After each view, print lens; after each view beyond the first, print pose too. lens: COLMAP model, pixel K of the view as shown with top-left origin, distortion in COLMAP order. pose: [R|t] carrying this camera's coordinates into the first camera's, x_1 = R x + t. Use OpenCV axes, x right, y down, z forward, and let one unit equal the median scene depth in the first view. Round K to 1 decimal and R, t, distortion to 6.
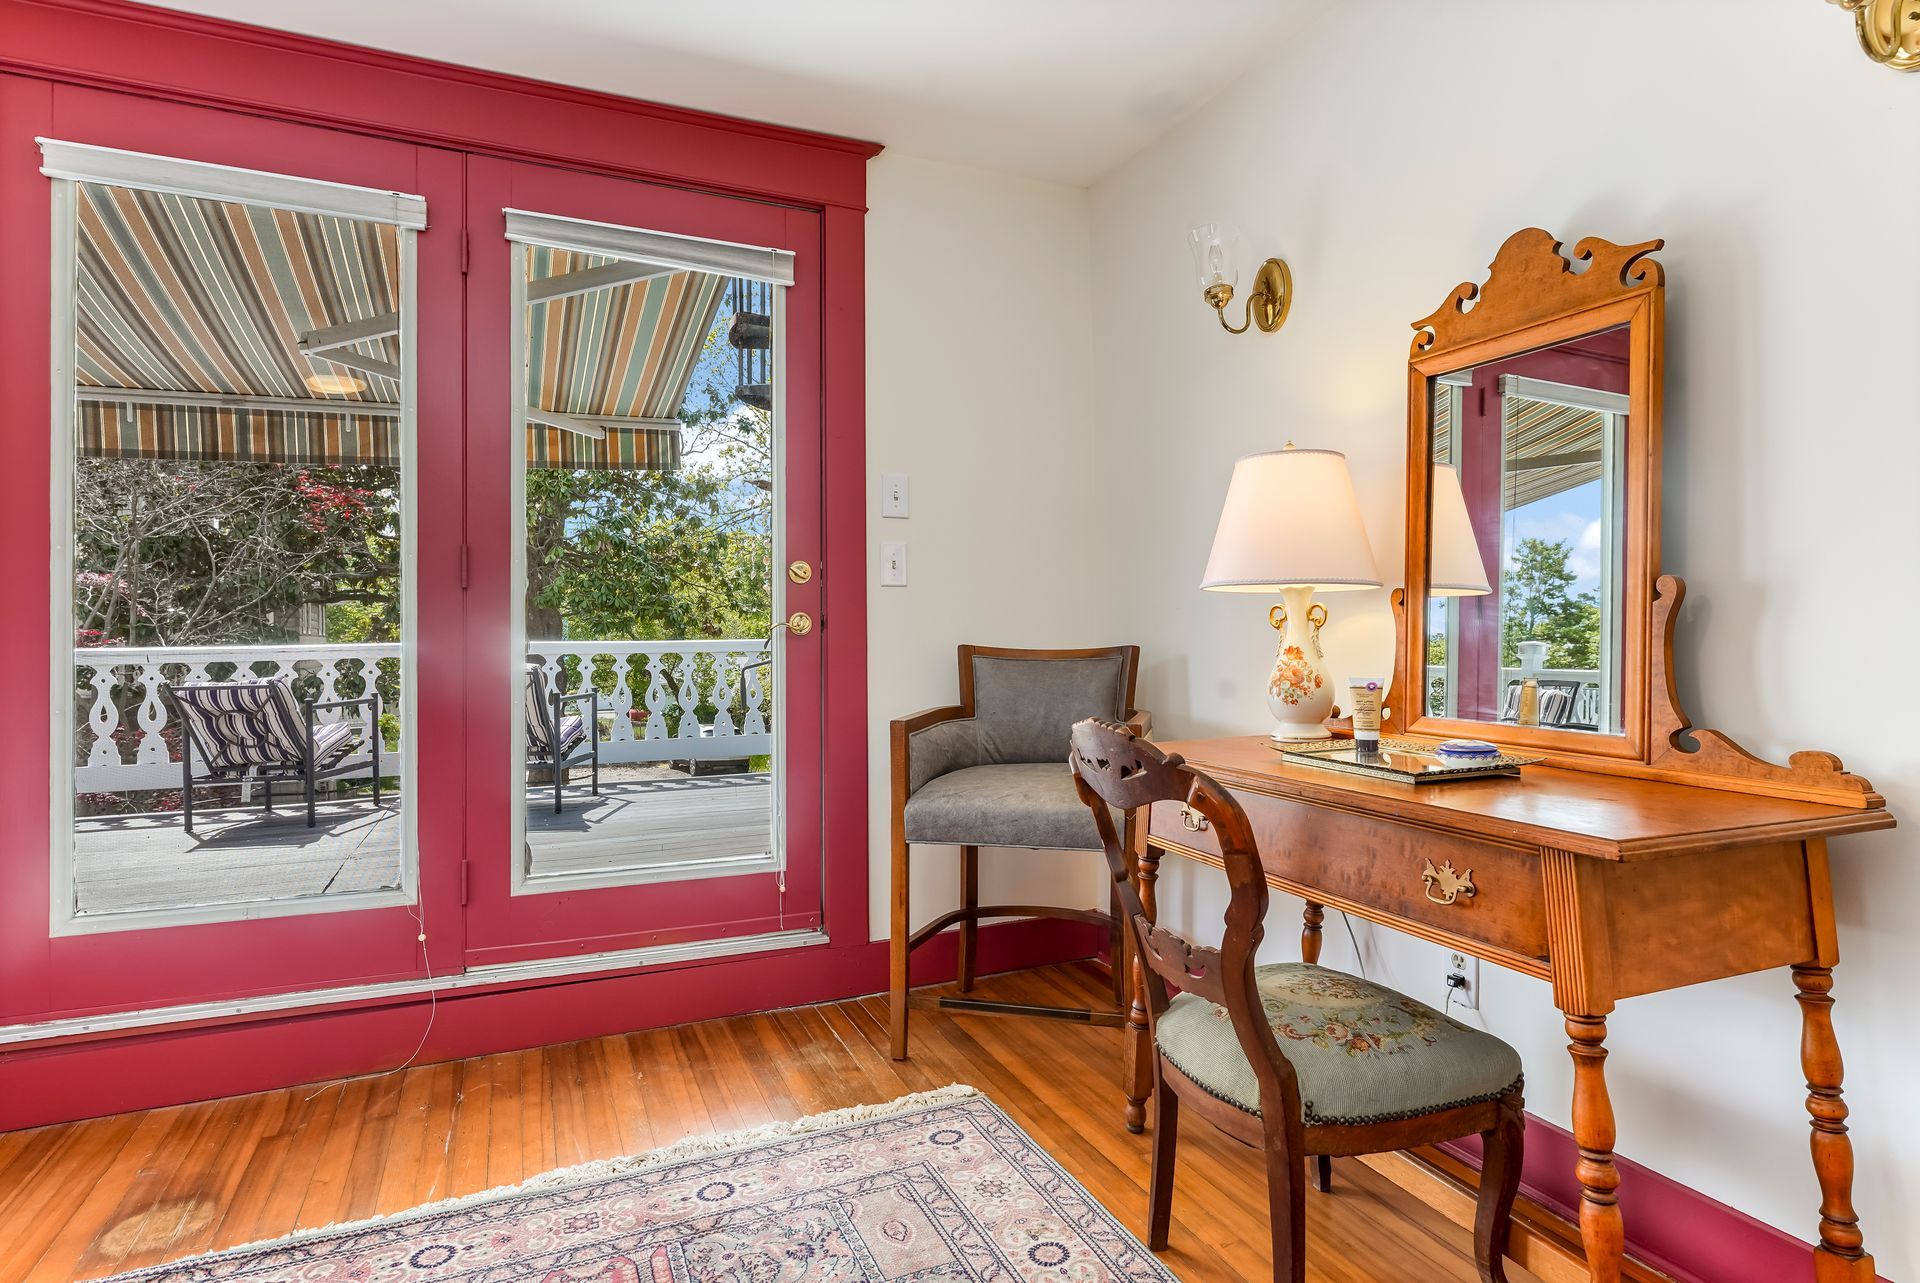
lens RADIAL K [[1024.4, 0, 951.5], [0, 1024.4, 642.0], [0, 0, 1]] dist [-0.001959, -0.000605]
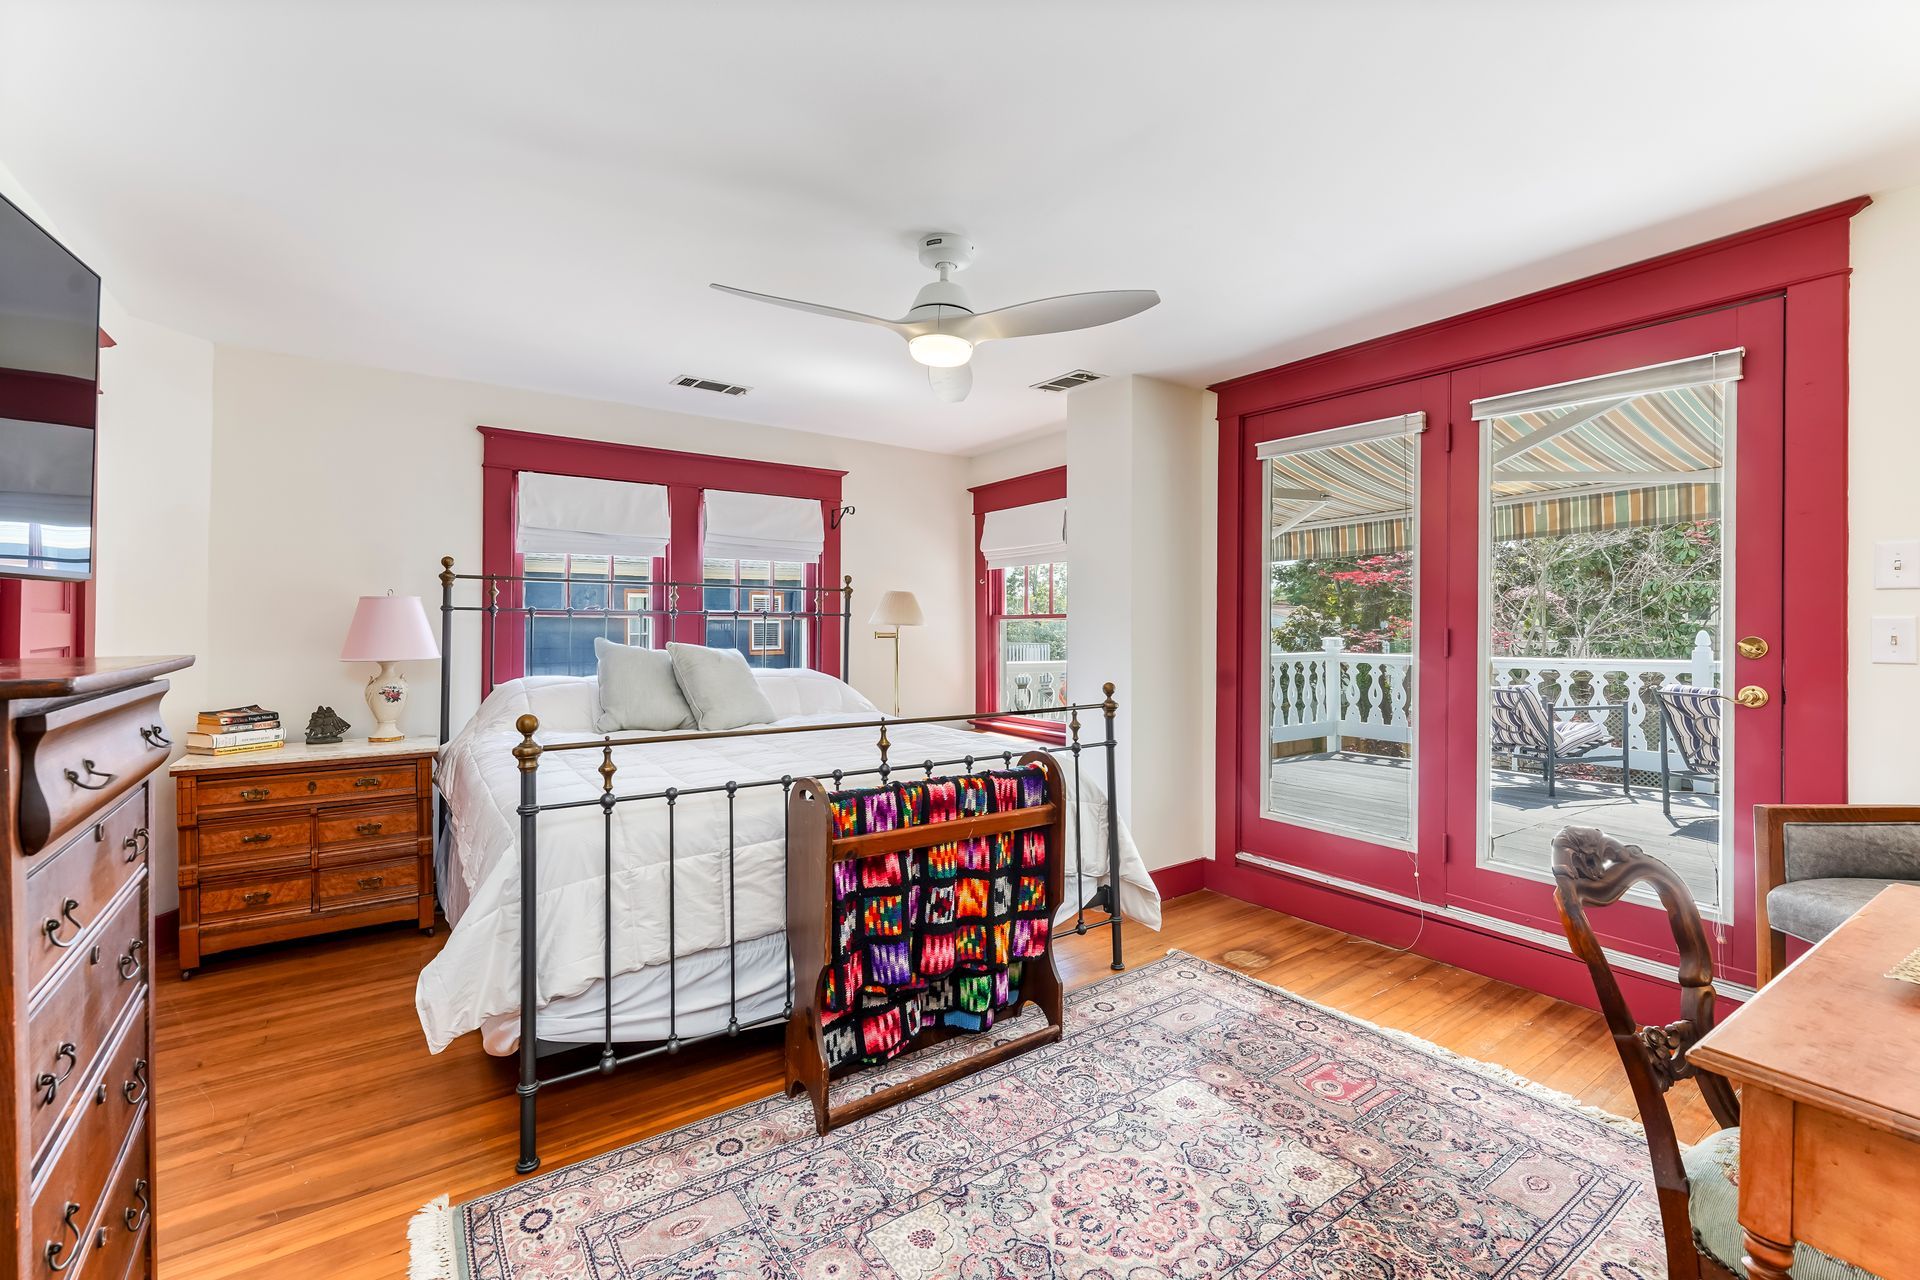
lens RADIAL K [[827.2, 0, 965.5], [0, 827.2, 625.5], [0, 0, 1]] dist [-0.000443, 0.000673]
pose [[0.205365, 0.010545, -0.978629, 0.600208], [-0.007961, 0.999927, 0.009104, -0.107134], [0.978653, 0.005921, 0.205434, 0.040122]]
